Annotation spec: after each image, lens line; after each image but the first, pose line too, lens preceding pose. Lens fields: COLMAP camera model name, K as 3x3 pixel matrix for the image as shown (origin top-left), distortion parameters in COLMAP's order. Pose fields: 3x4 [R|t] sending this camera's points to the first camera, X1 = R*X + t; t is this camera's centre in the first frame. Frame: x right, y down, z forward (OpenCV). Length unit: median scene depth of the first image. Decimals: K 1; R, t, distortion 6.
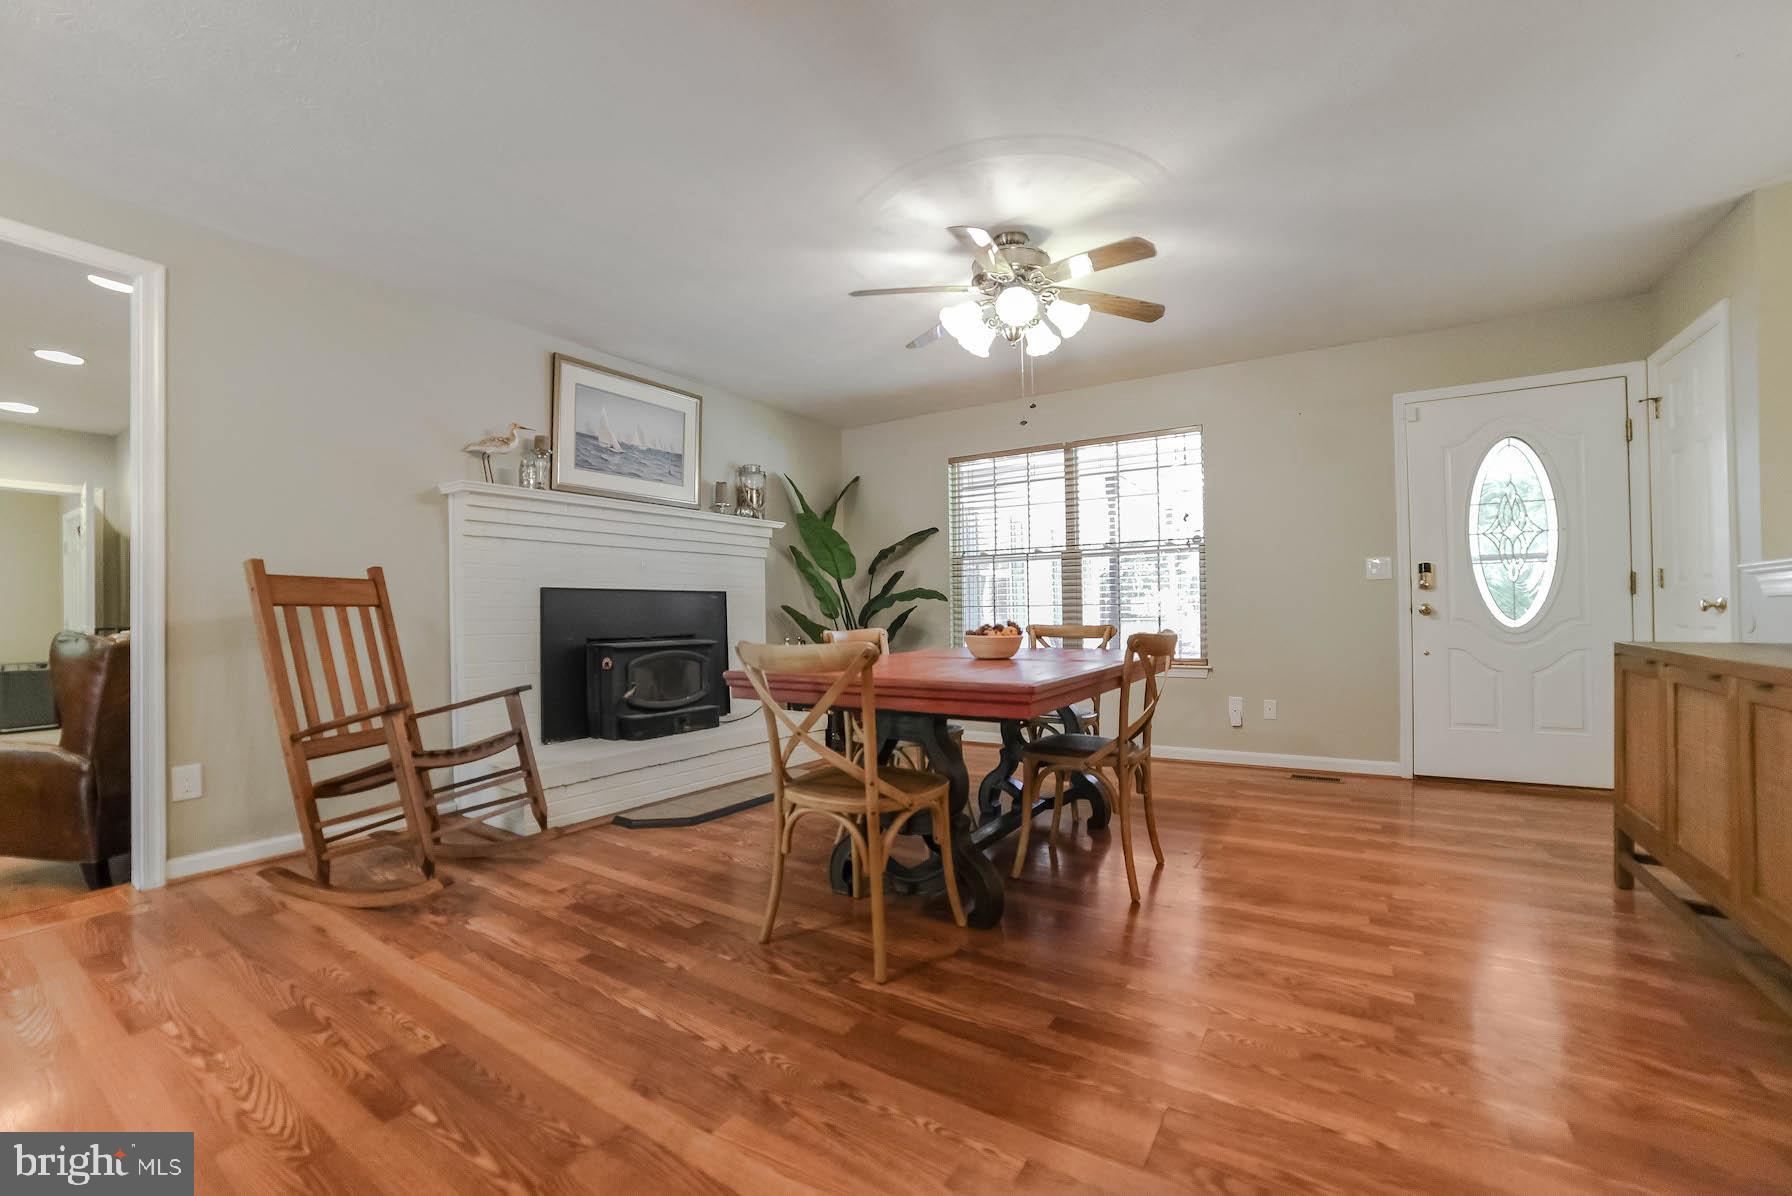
lens RADIAL K [[722.7, 0, 900.9], [0, 722.7, 609.6], [0, 0, 1]] dist [-0.103205, 0.036721]
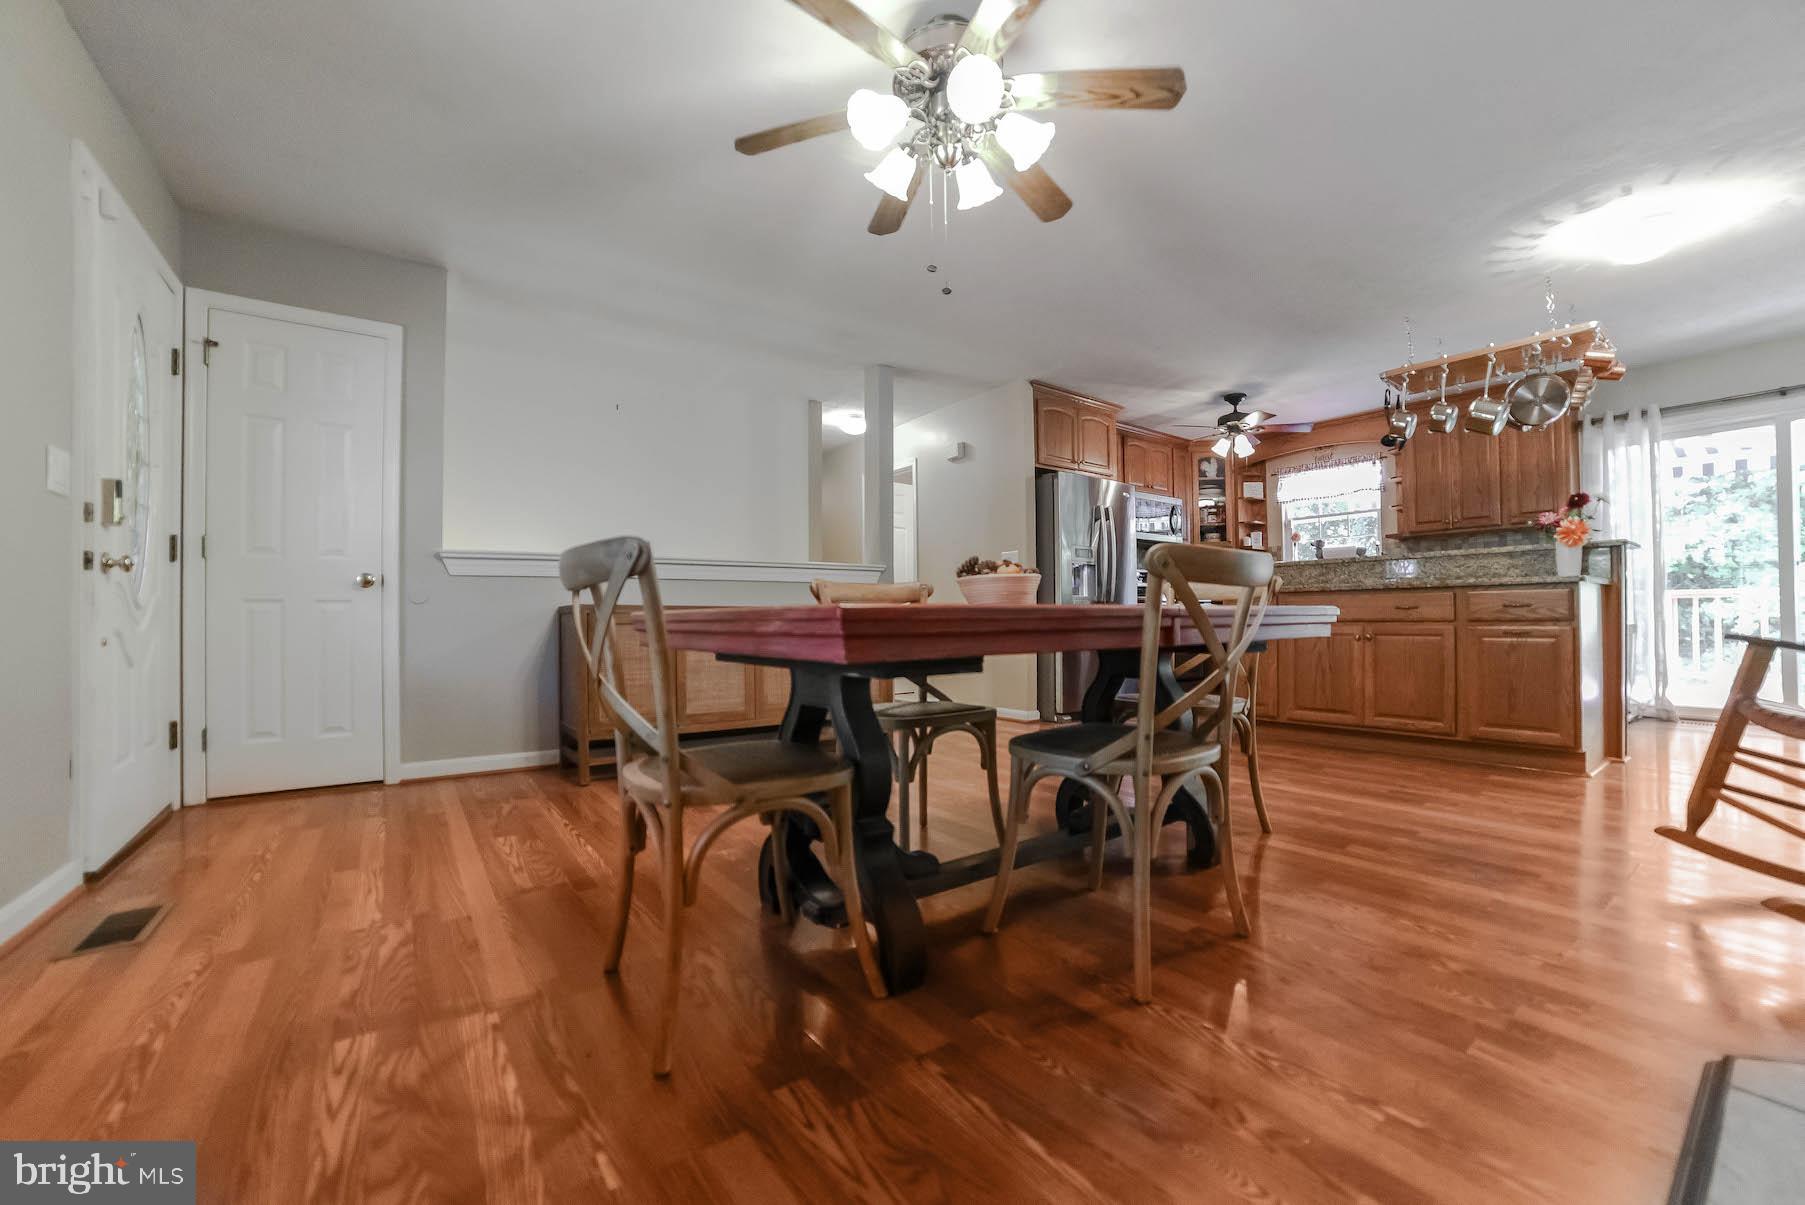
lens RADIAL K [[728.0, 0, 907.4], [0, 728.0, 614.2], [0, 0, 1]] dist [-0.103205, 0.036721]
pose [[-0.932628, 0.022460, 0.360140, -0.041626], [0.019871, 0.999743, -0.010890, 0.068000], [-0.360292, -0.003000, -0.932835, 1.442195]]
